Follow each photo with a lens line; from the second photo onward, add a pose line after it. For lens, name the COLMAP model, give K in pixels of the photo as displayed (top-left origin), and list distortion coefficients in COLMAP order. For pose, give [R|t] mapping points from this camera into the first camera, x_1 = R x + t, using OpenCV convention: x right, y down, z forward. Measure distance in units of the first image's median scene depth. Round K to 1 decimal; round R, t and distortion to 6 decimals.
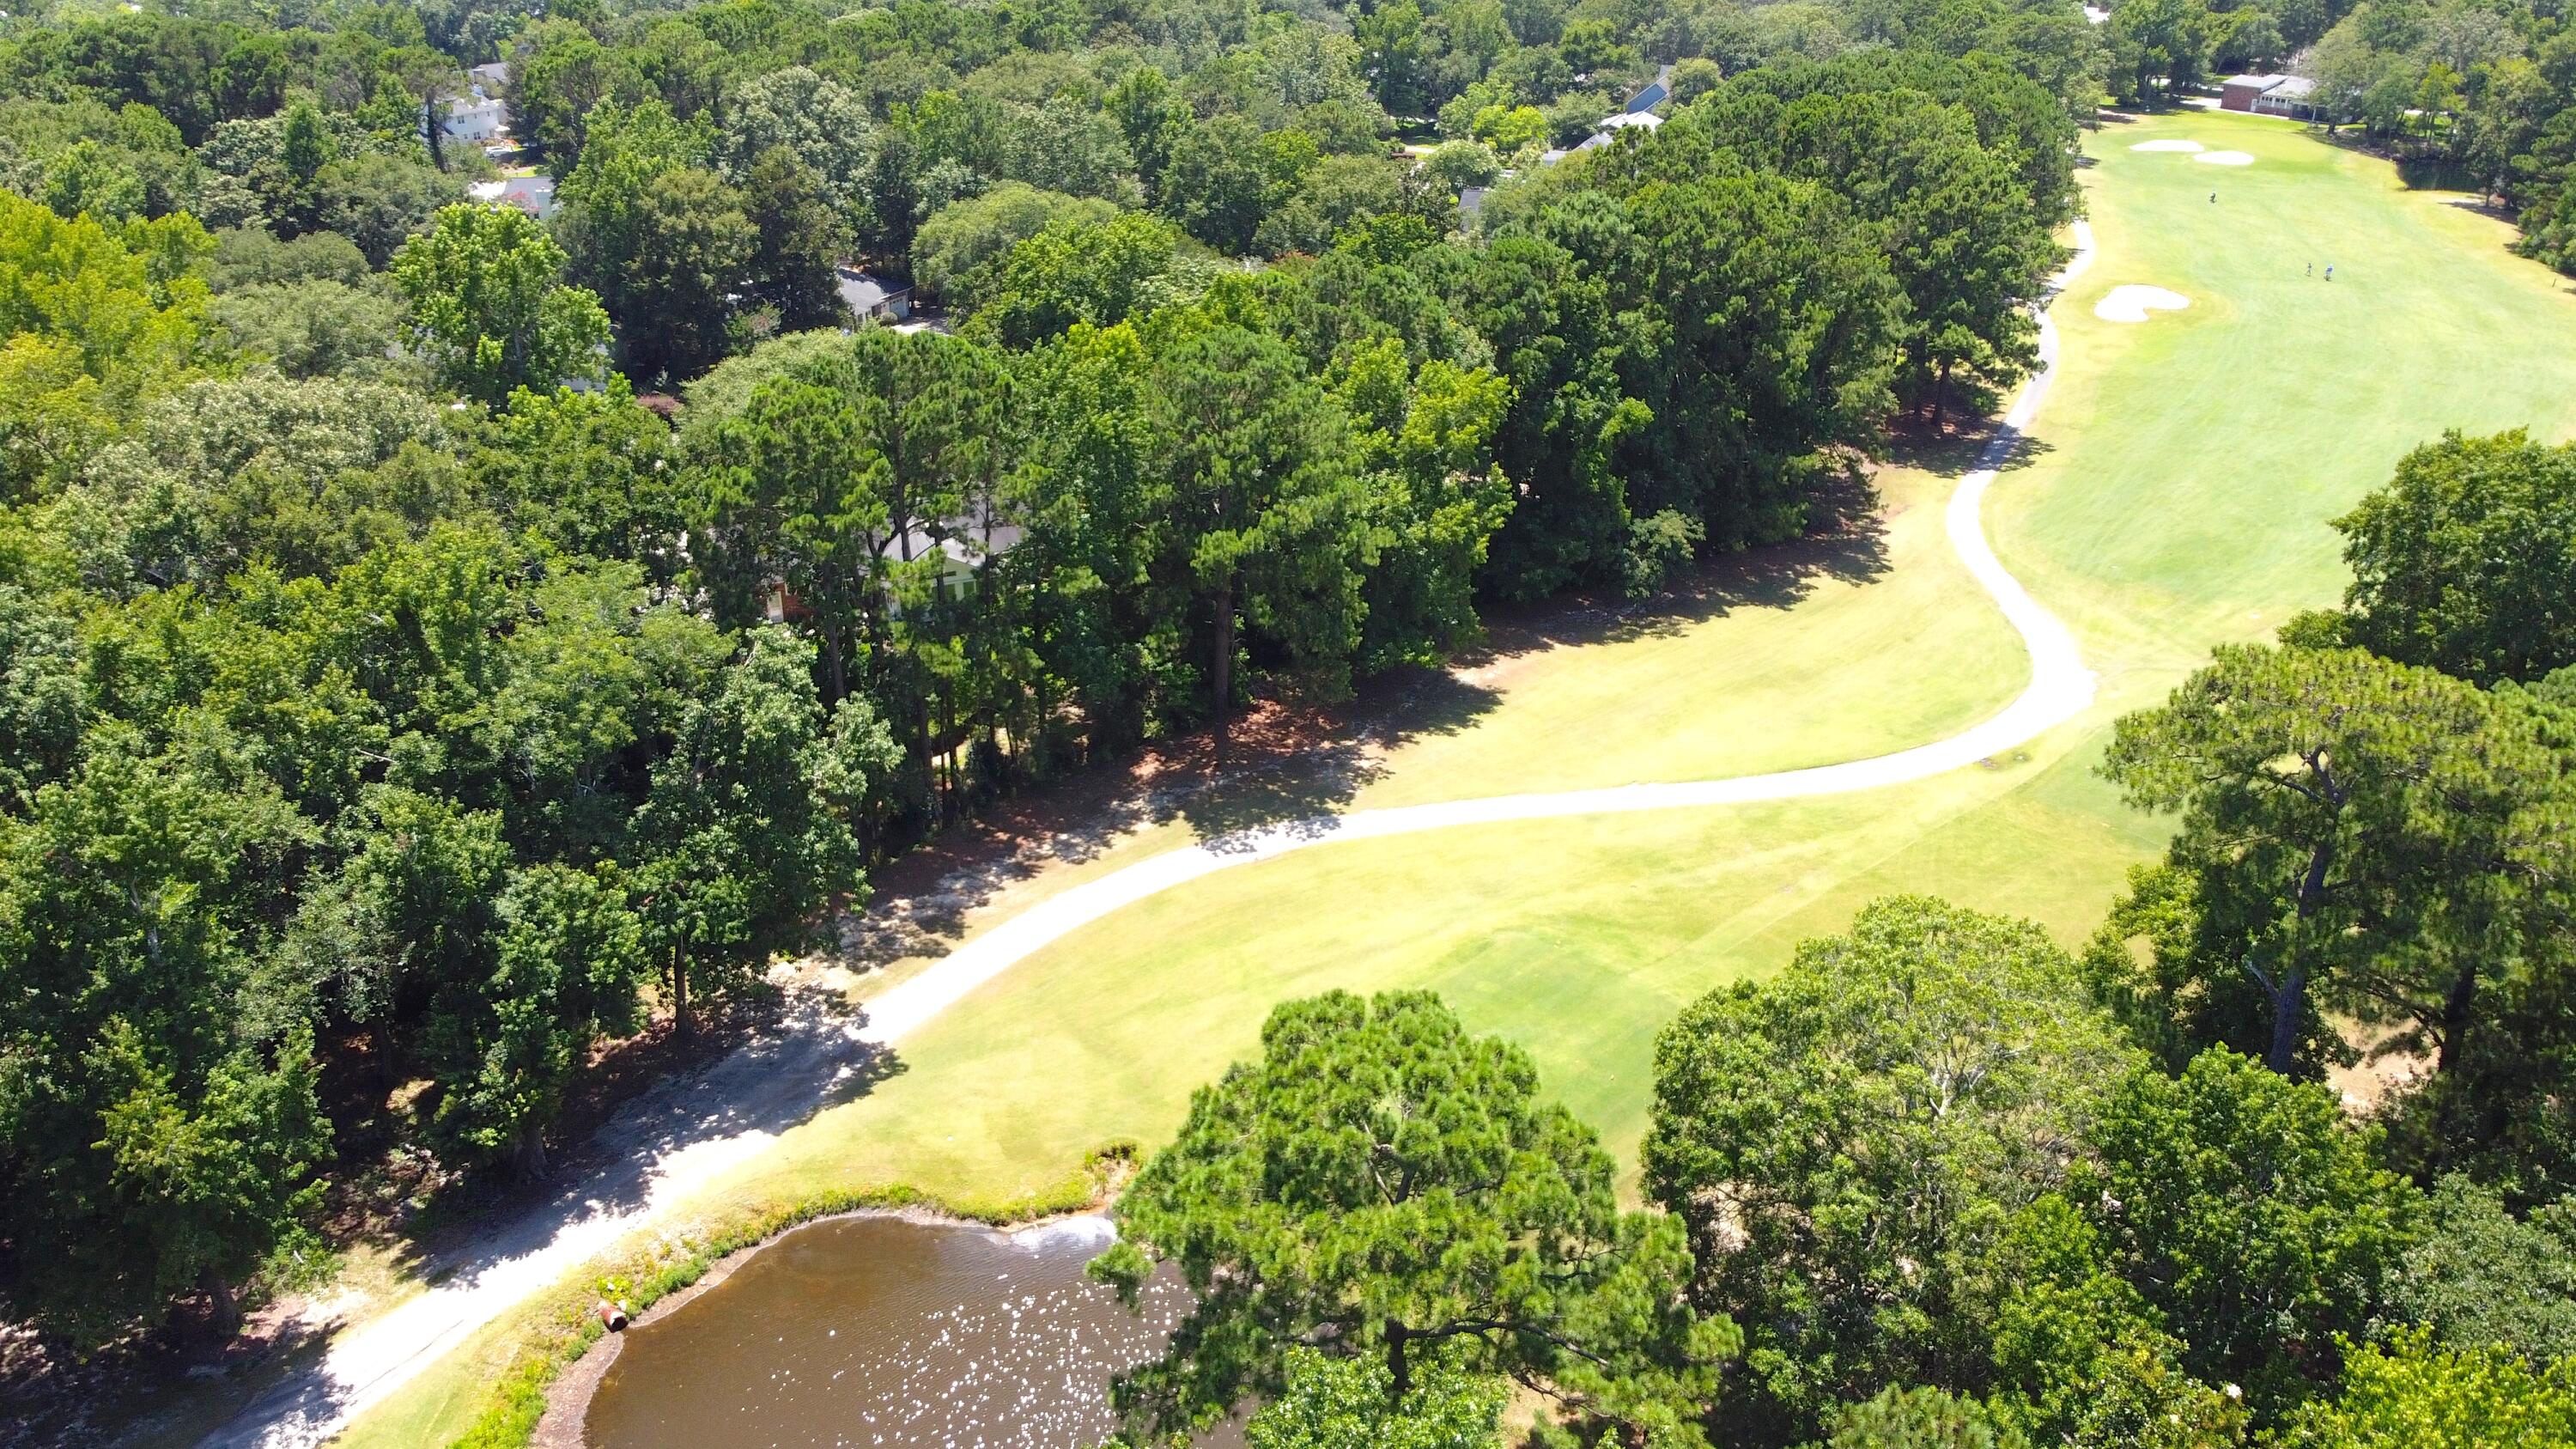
lens RADIAL K [[1944.0, 0, 1289.0], [0, 1944.0, 725.8], [0, 0, 1]] dist [-0.005725, -0.005974]
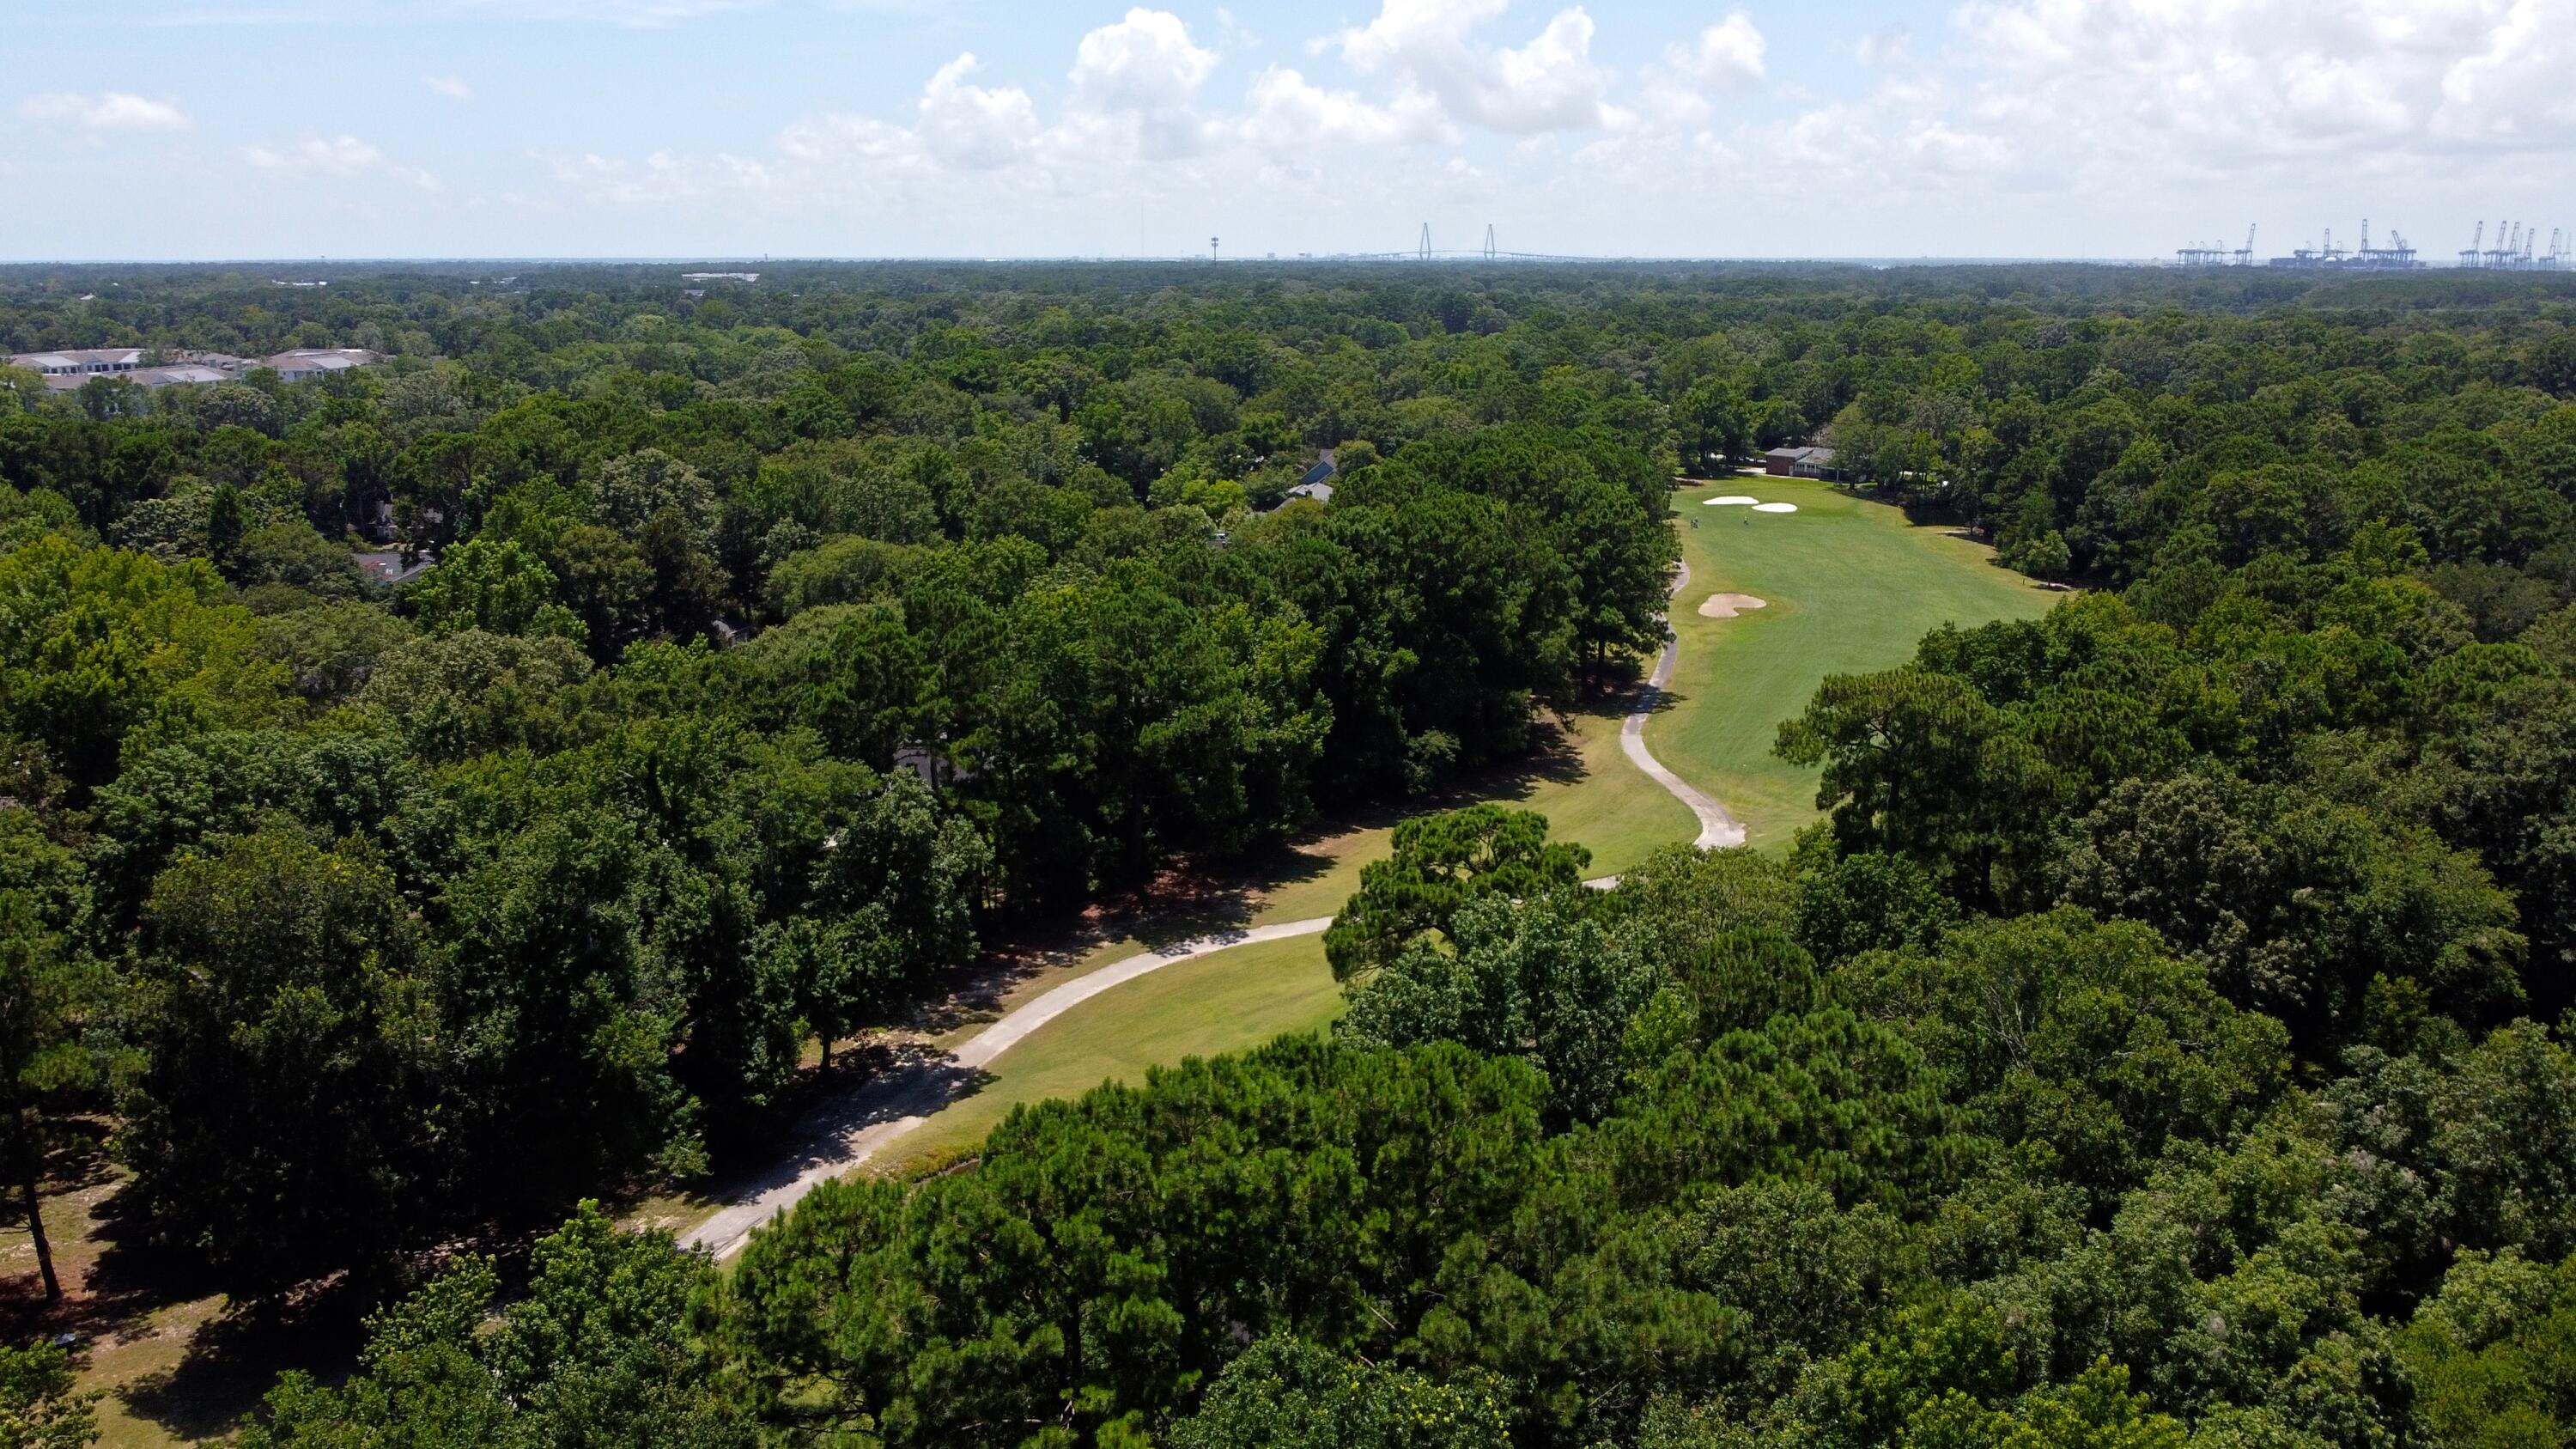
lens RADIAL K [[1944.0, 0, 1289.0], [0, 1944.0, 725.8], [0, 0, 1]] dist [-0.005725, -0.005974]
pose [[0.981093, -0.044526, 0.188345, -0.133636], [0.081098, 0.978197, -0.191191, 0.115954], [-0.175725, 0.202851, 0.963313, -0.244599]]
